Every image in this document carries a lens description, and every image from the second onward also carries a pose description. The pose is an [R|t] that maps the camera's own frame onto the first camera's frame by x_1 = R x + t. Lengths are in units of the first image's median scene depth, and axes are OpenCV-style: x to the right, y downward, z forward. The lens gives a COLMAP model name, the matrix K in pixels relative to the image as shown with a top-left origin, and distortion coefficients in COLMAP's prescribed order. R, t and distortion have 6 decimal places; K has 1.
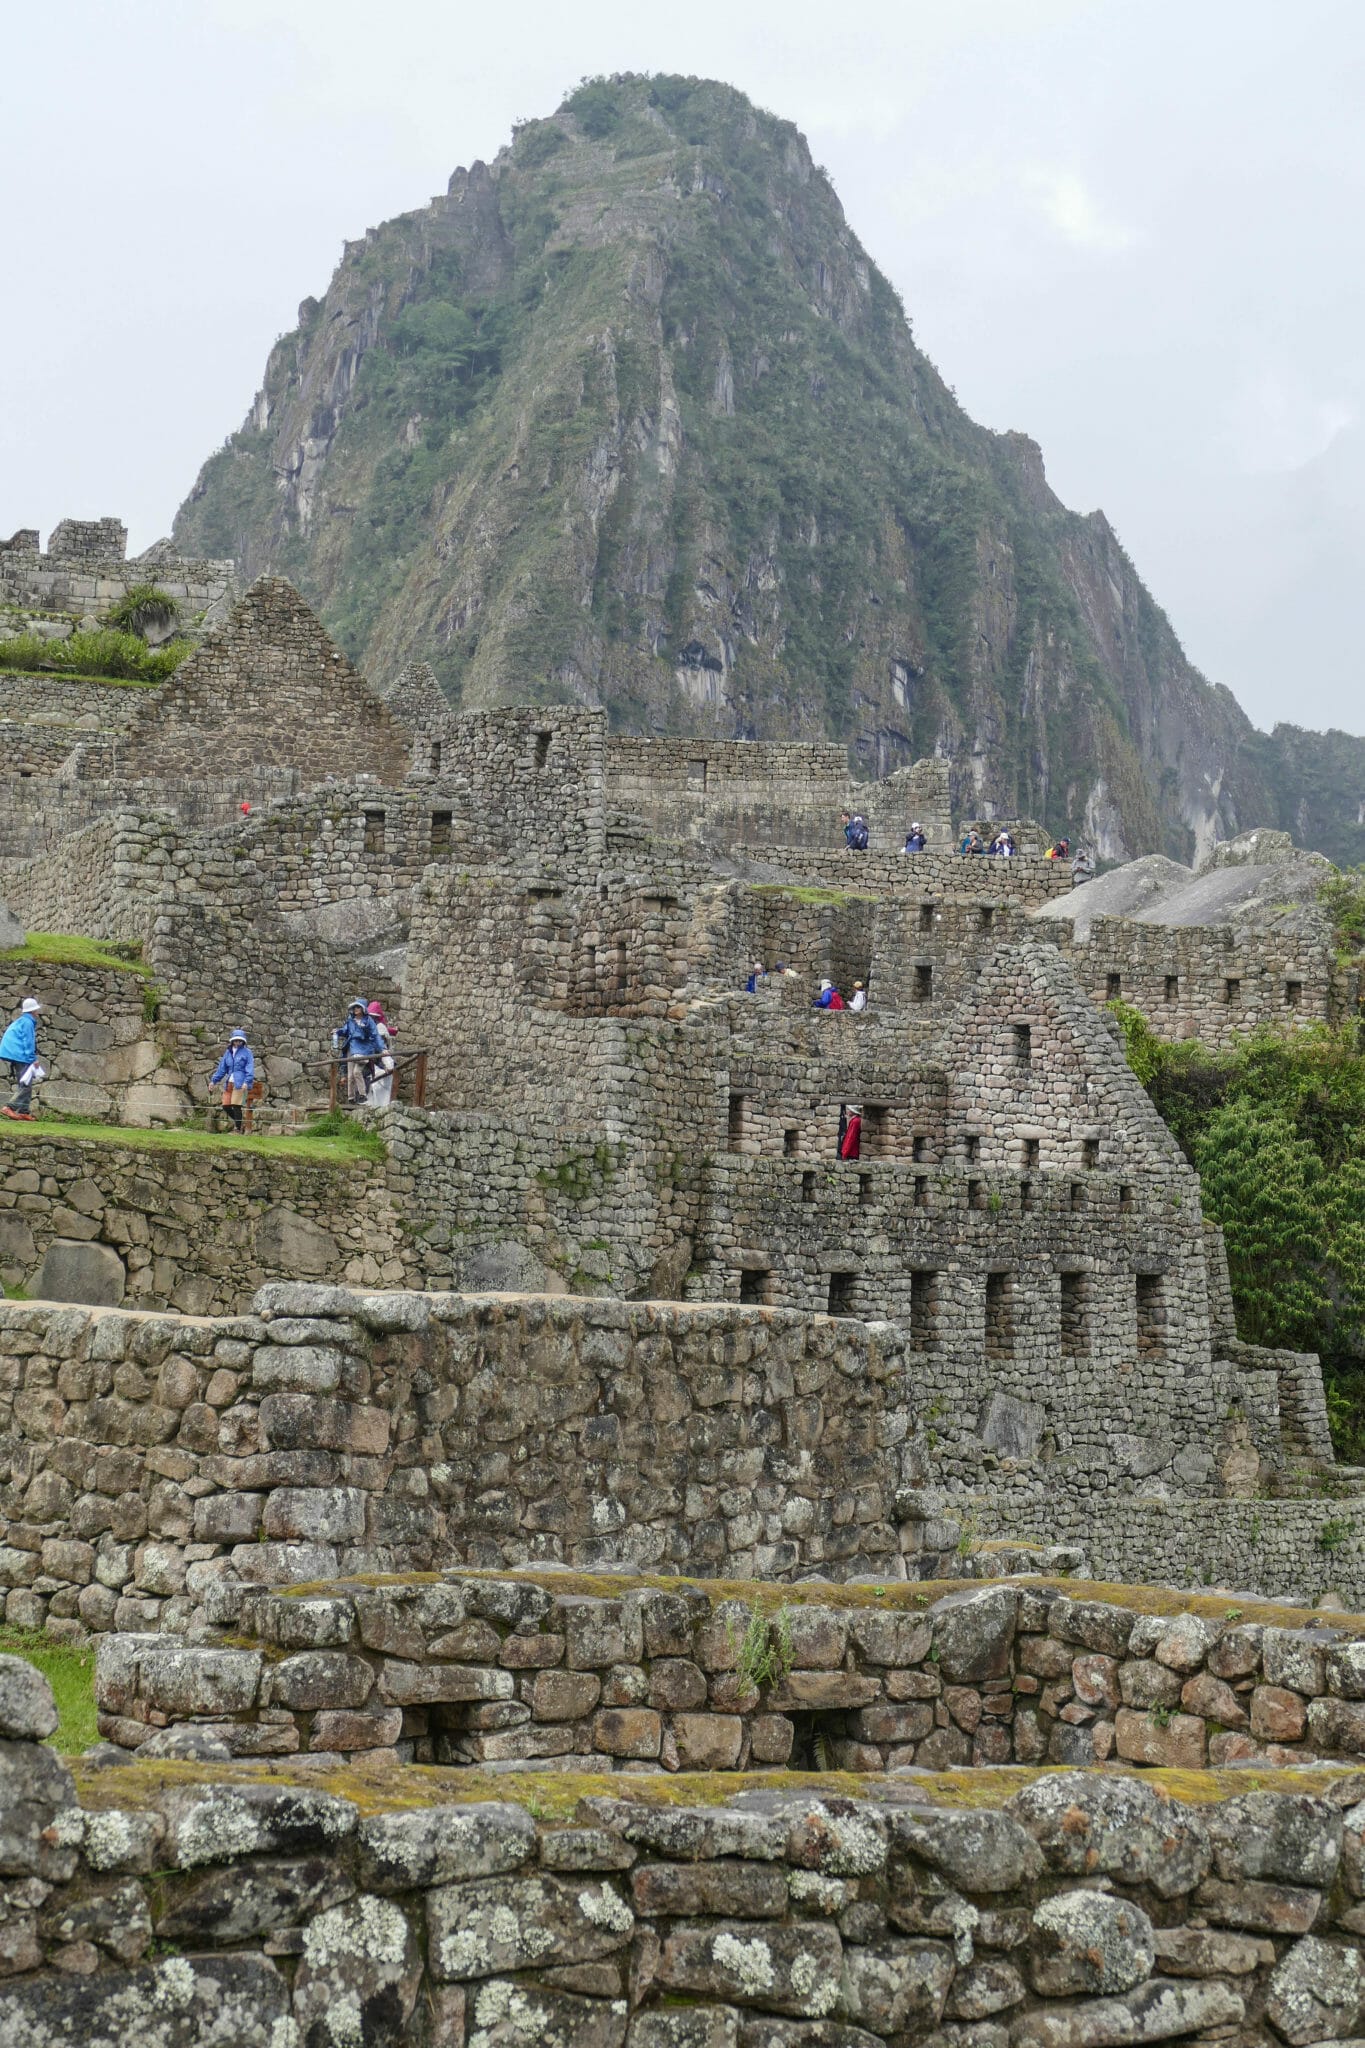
lens RADIAL K [[3916.5, 0, 682.5], [0, 3916.5, 1024.0], [0, 0, 1]] dist [-0.078228, 0.367829]
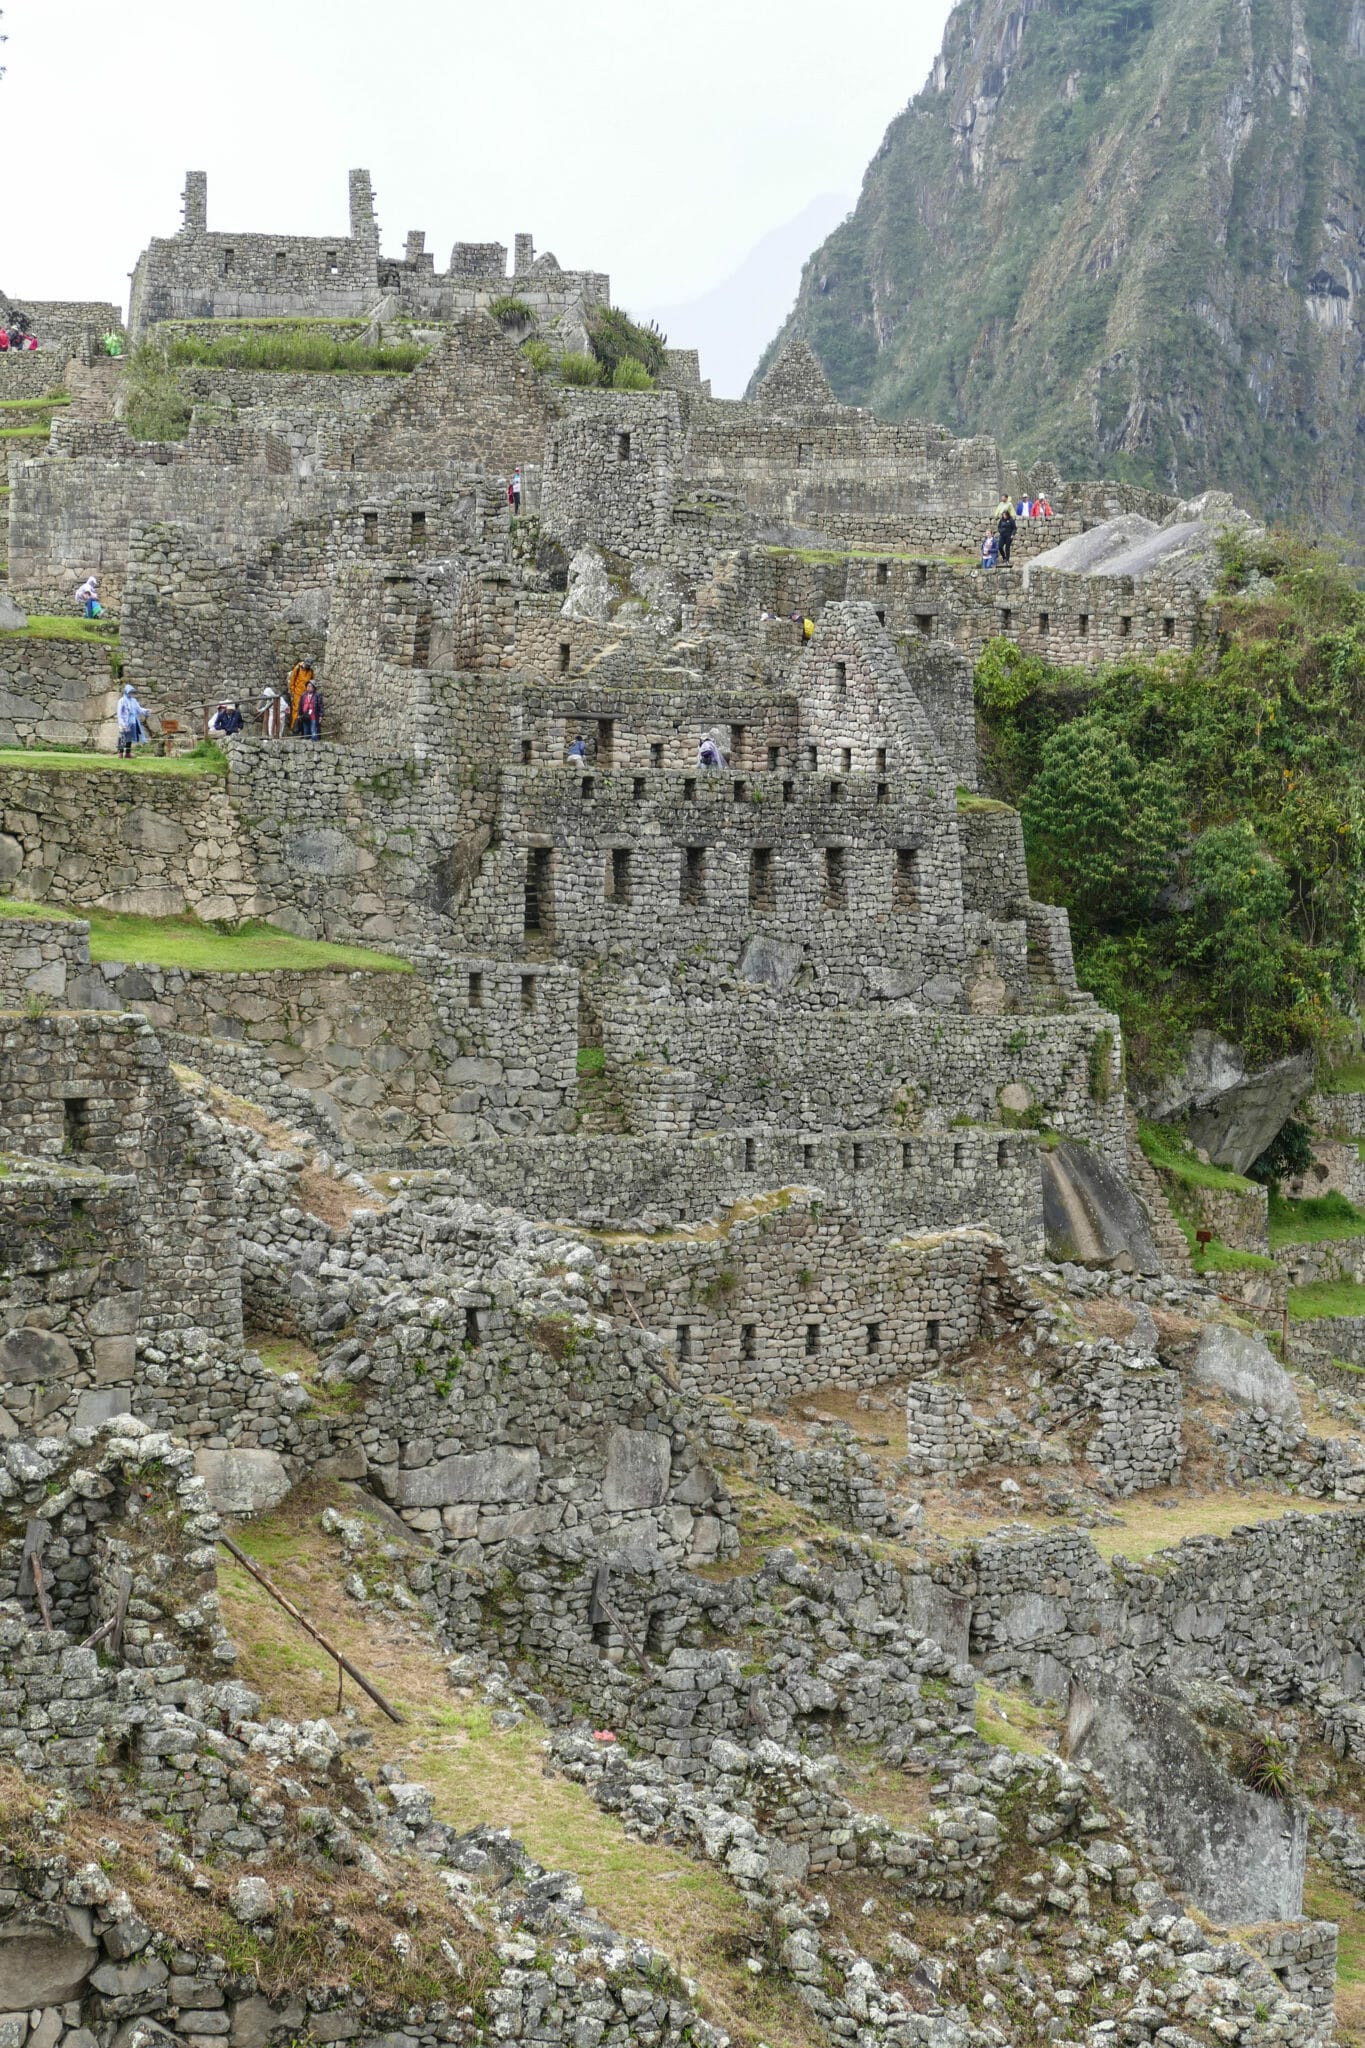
lens RADIAL K [[3514.2, 0, 682.5], [0, 3514.2, 1024.0], [0, 0, 1]] dist [-0.063272, 0.293248]
pose [[0.979453, 0.004431, -0.201624, 0.285344], [0.018562, 0.993534, 0.112007, -0.012839], [0.200816, -0.113448, 0.973038, -0.197192]]
